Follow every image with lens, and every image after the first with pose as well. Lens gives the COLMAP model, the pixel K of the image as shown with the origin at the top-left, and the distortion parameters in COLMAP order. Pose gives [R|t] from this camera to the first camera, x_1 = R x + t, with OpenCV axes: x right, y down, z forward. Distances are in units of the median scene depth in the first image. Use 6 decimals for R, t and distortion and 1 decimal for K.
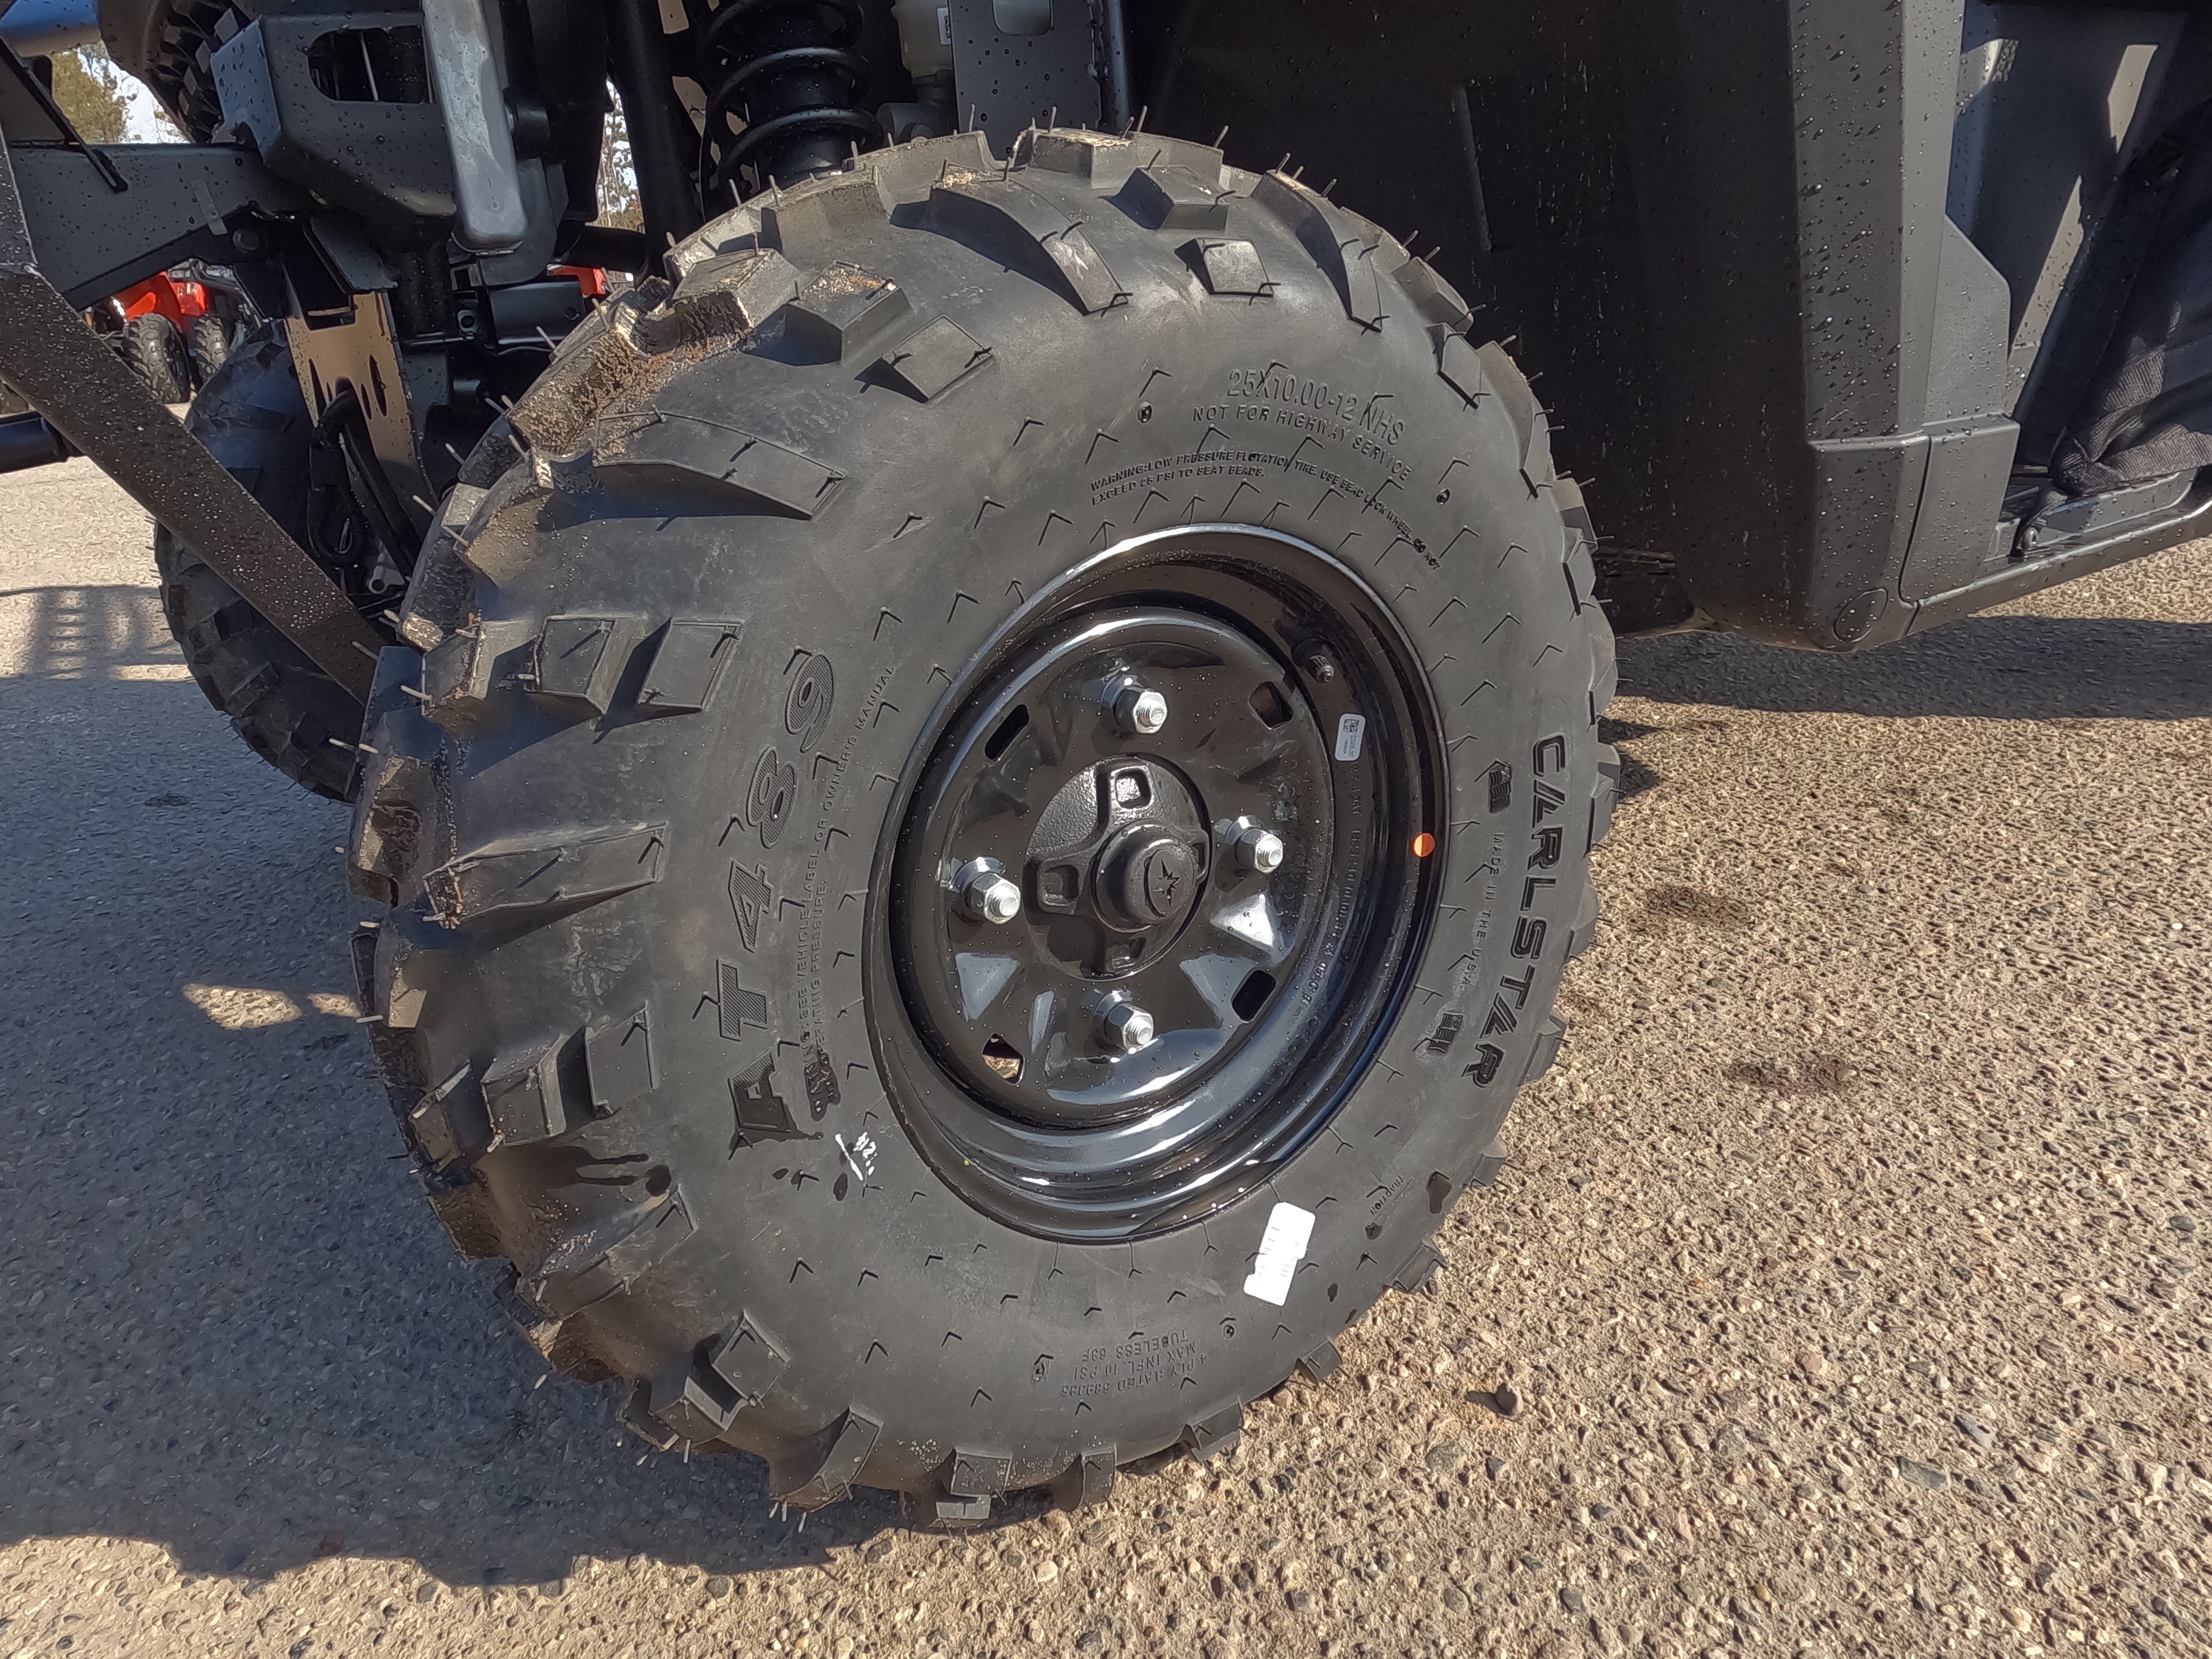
lens RADIAL K [[1517.8, 0, 1067.8], [0, 1517.8, 833.8], [0, 0, 1]] dist [-0.003281, 0.001317]
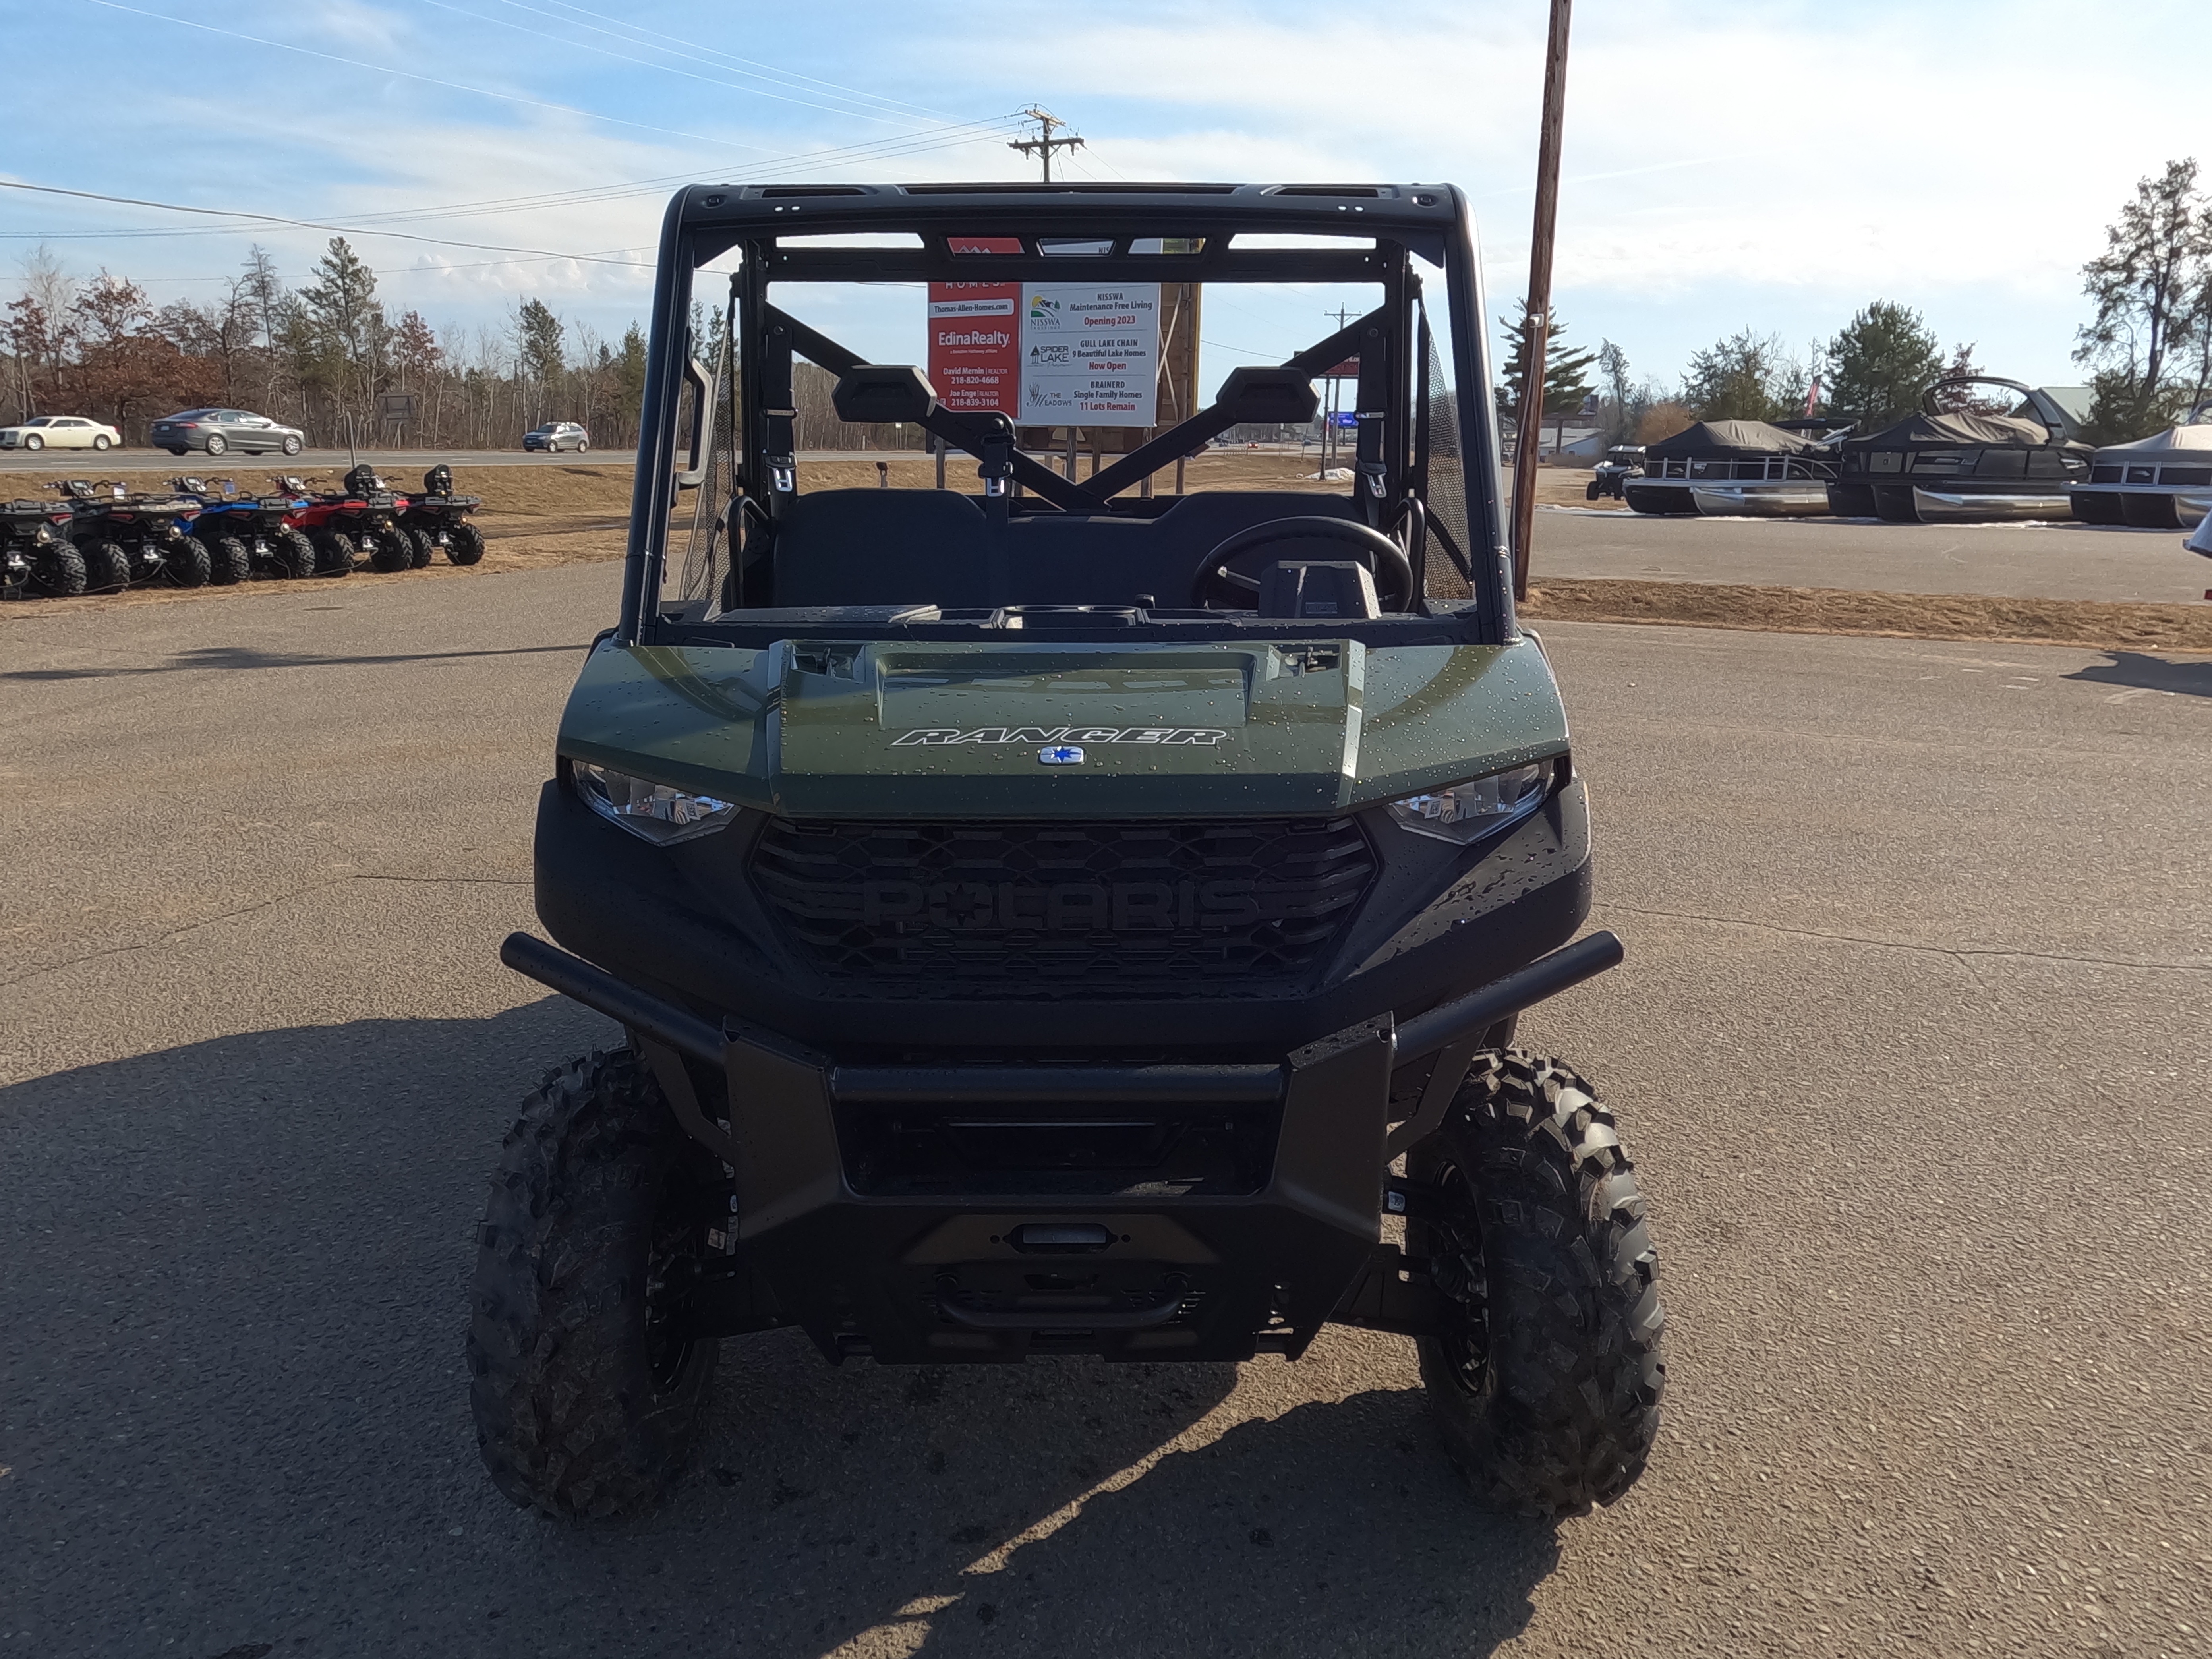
lens RADIAL K [[1495.5, 0, 1106.0], [0, 1495.5, 829.5], [0, 0, 1]] dist [-0.008457, 0.005607]
pose [[0.531967, -0.150312, 0.833317, -2.592883], [0.256772, 0.966416, 0.010404, -1.010527], [-0.806895, 0.208438, 0.552697, -0.131765]]
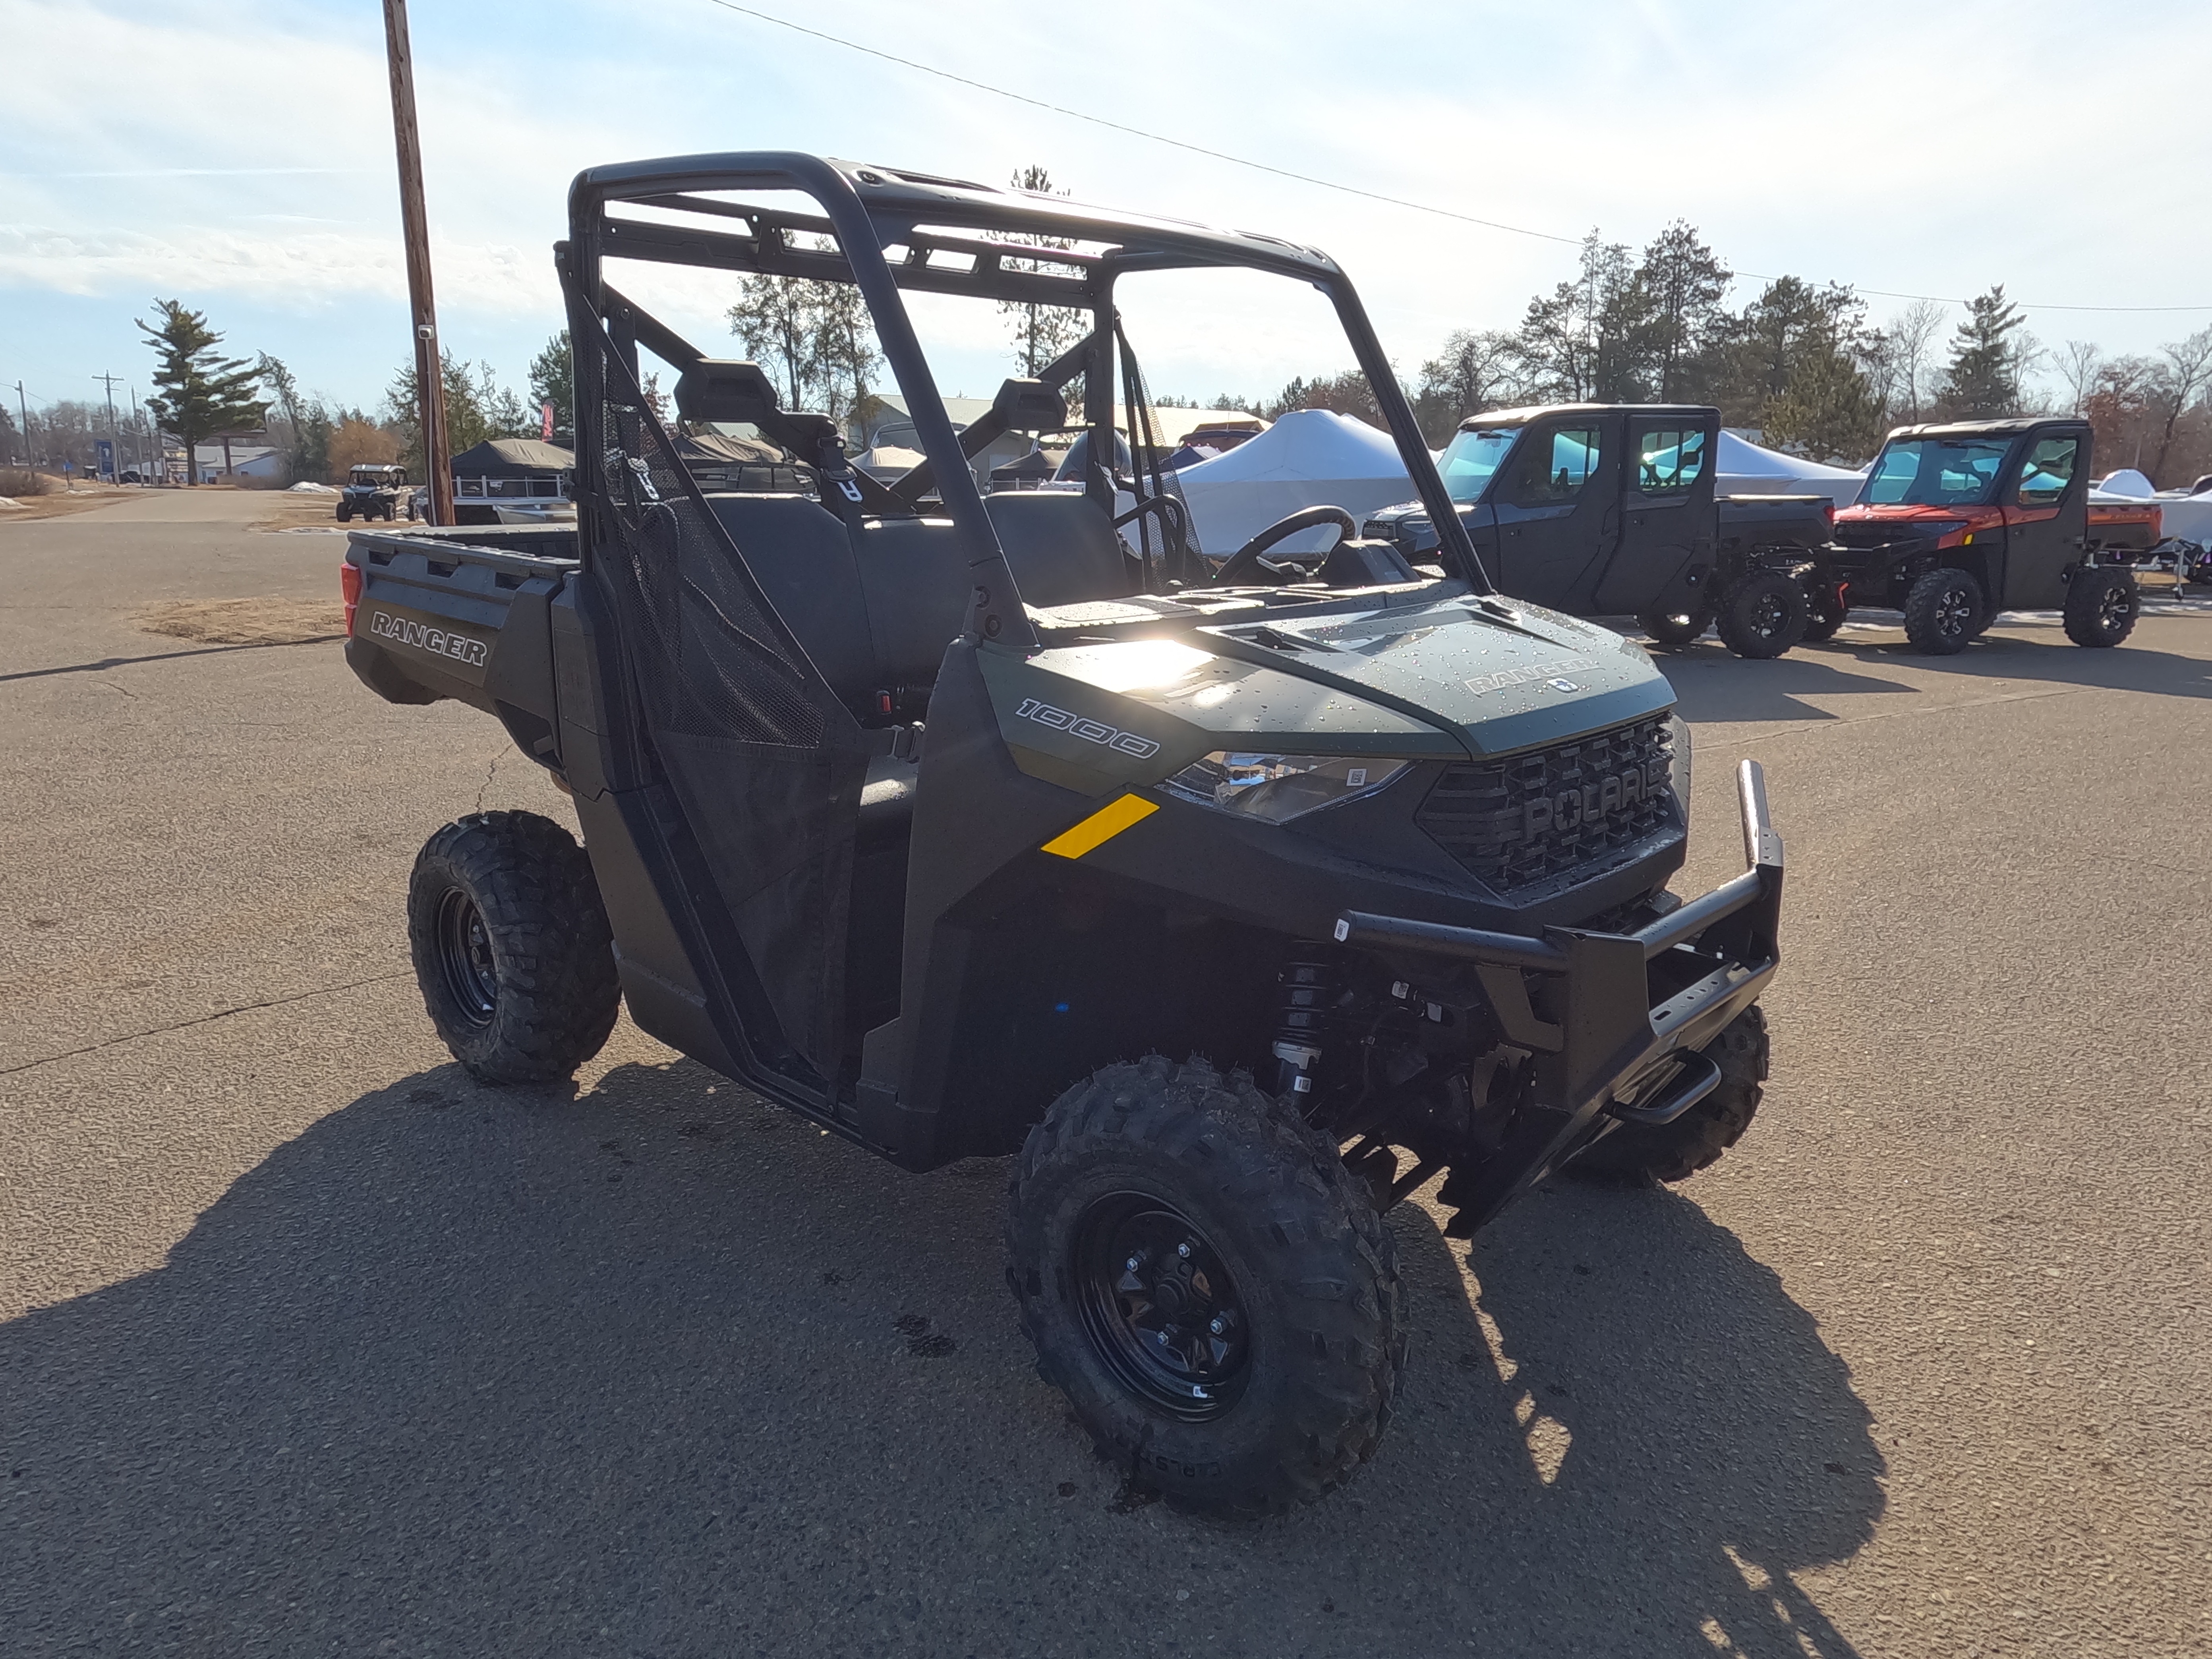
lens RADIAL K [[1495.5, 0, 1106.0], [0, 1495.5, 829.5], [0, 0, 1]] dist [-0.008457, 0.005607]
pose [[-0.259103, -0.167915, 0.951142, -3.296343], [0.343280, 0.904464, 0.253188, -1.901770], [-0.902787, 0.392110, -0.176707, 2.586526]]
